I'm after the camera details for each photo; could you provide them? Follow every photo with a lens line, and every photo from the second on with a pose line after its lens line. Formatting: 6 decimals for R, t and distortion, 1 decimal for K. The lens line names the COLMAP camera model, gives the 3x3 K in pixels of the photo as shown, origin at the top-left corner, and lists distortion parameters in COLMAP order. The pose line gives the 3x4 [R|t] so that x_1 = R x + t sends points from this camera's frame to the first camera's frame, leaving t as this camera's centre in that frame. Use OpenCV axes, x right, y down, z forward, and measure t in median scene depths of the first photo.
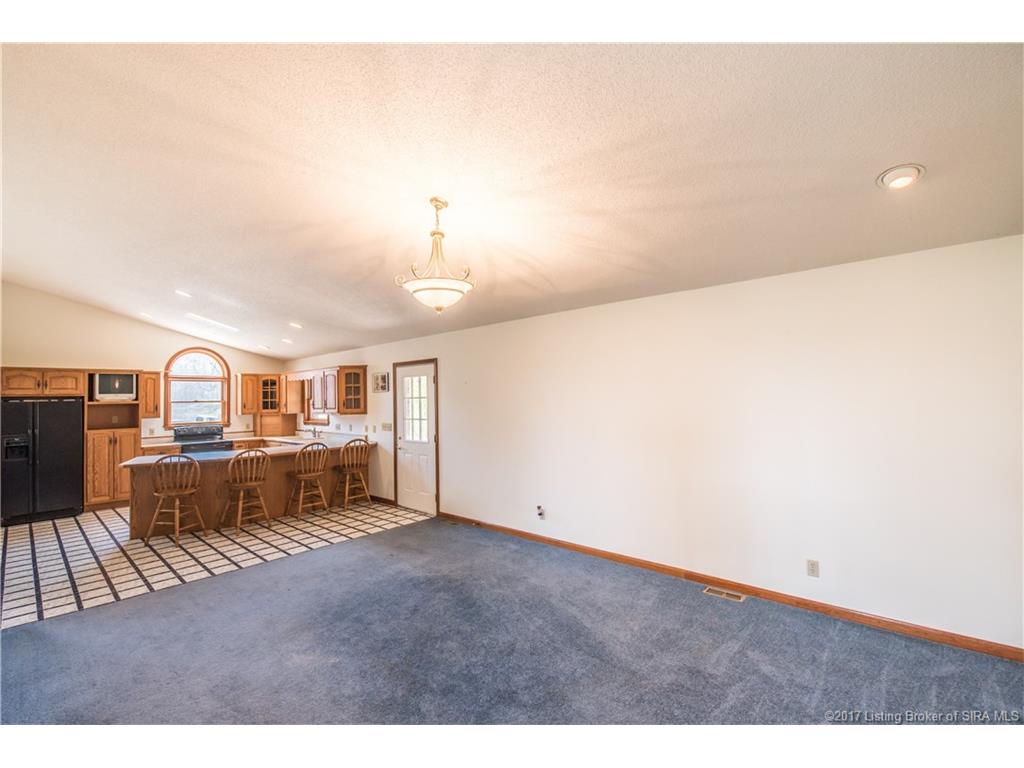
lens RADIAL K [[449.4, 0, 512.0], [0, 449.4, 384.0], [0, 0, 1]] dist [0.000626, -0.011496]
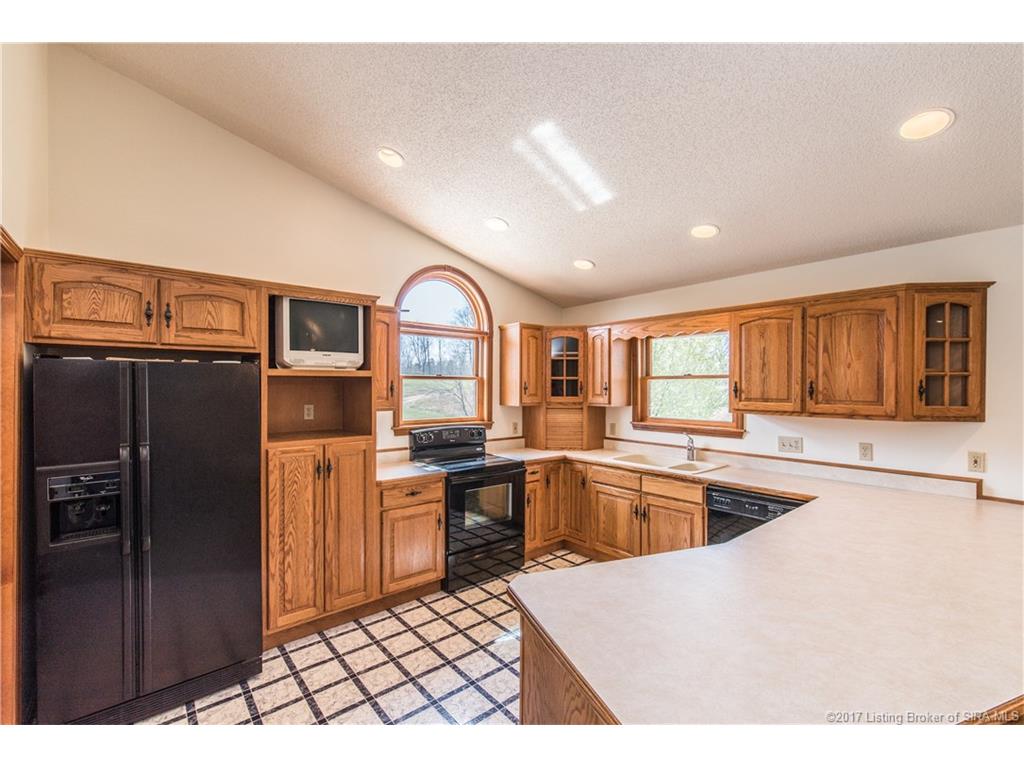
lens RADIAL K [[447.2, 0, 512.7], [0, 447.2, 391.9], [0, 0, 1]] dist [0.000860, 0.000074]
pose [[0.989831, 0.026848, -0.139695, -0.677044], [-0.020435, 0.998679, 0.047144, 0.037079], [0.140776, -0.043810, 0.989072, 0.635890]]
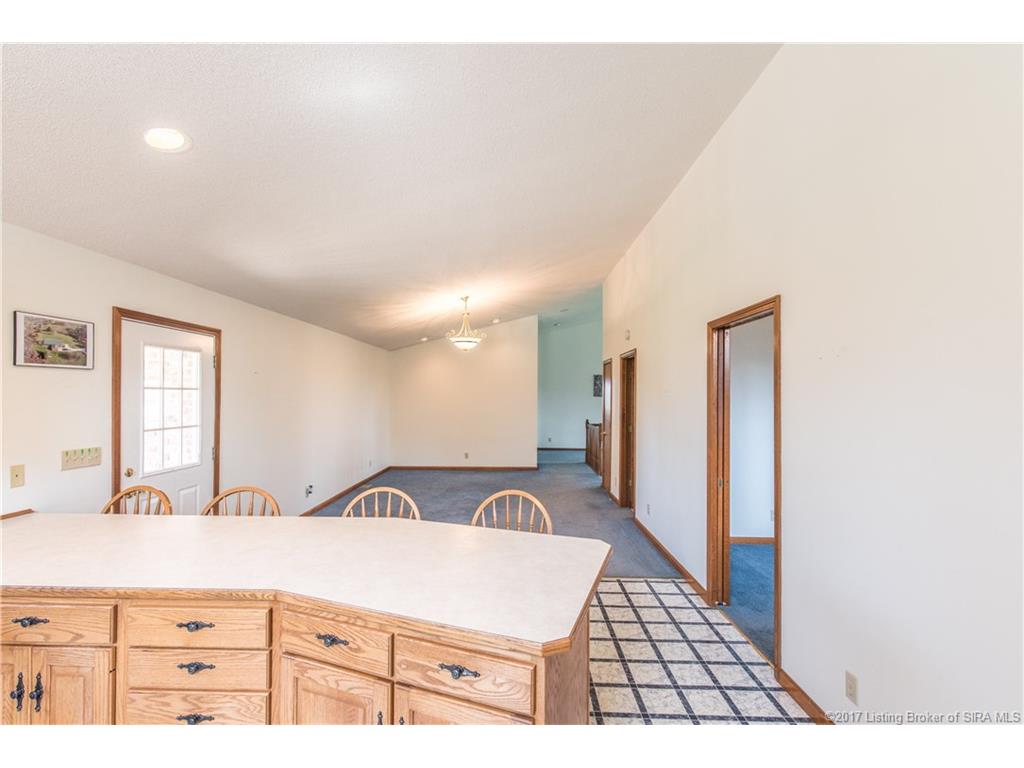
lens RADIAL K [[447.2, 0, 512.7], [0, 447.2, 391.9], [0, 0, 1]] dist [0.000860, 0.000074]
pose [[-0.654591, 0.028908, 0.755430, -0.804416], [-0.007053, 0.998992, -0.044340, 0.050324], [-0.755950, -0.034353, -0.653727, 0.942935]]
